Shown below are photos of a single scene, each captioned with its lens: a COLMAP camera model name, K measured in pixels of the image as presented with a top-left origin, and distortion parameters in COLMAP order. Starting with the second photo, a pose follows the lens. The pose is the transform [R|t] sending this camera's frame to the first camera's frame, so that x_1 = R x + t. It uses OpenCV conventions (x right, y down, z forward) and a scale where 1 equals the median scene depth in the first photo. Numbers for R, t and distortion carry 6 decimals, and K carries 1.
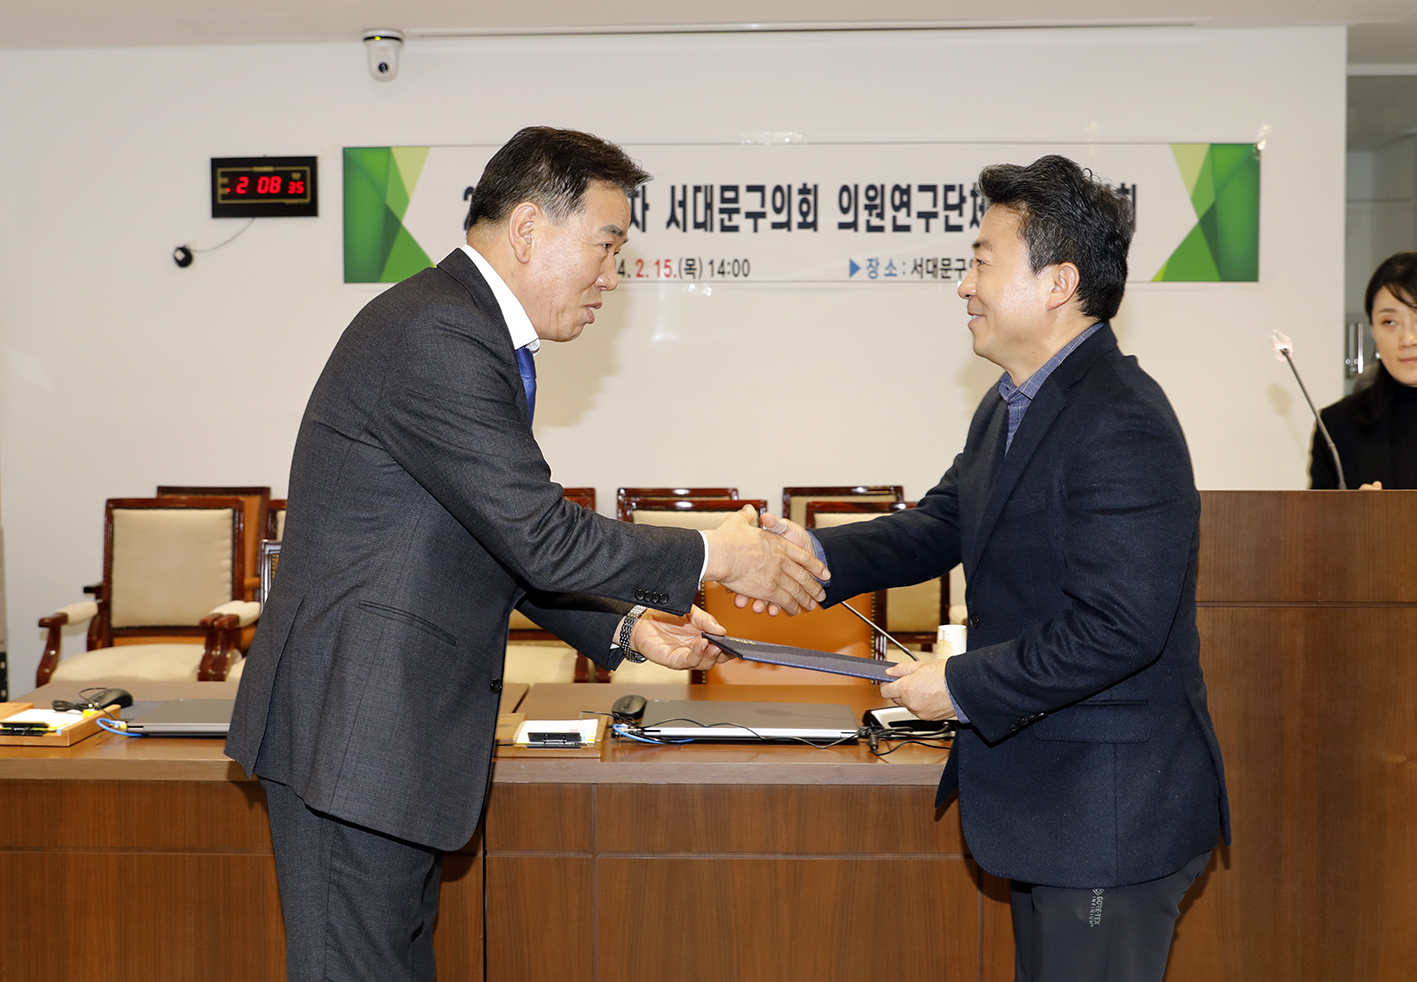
lens RADIAL K [[1434.0, 0, 712.0], [0, 1434.0, 487.5], [0, 0, 1]] dist [-0.016249, 0.000000]
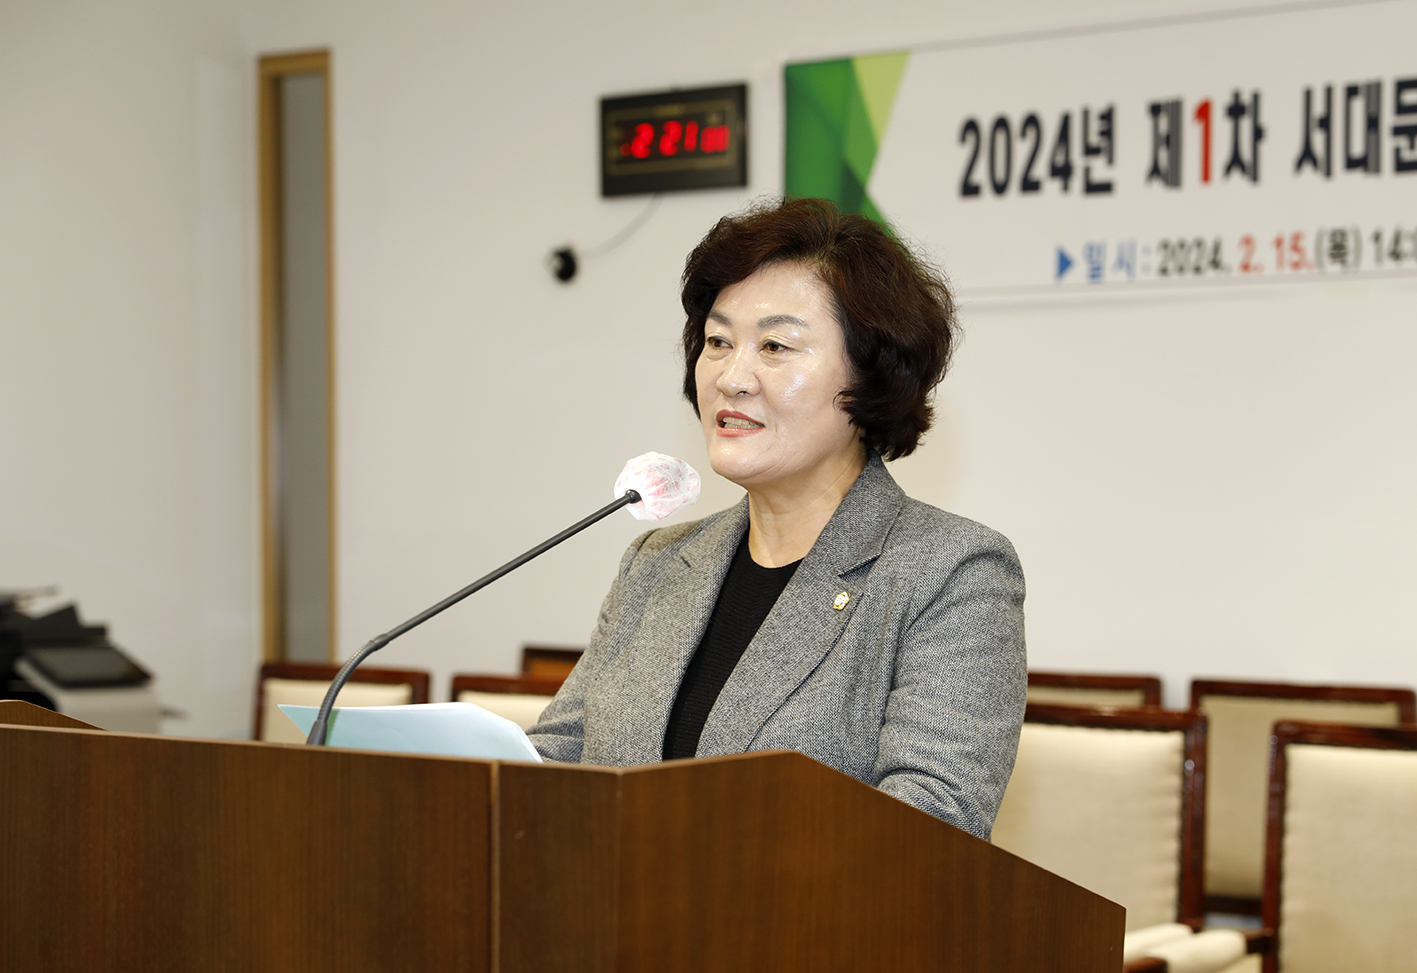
lens RADIAL K [[3233.2, 0, 704.3], [0, 3233.2, 476.0], [0, 0, 1]] dist [0.283859, 0.000000]
pose [[0.805925, 0.000417, -0.592018, 0.487034], [-0.045850, 0.997040, -0.061714, 0.007121], [0.590240, 0.076881, 0.803559, -0.045768]]
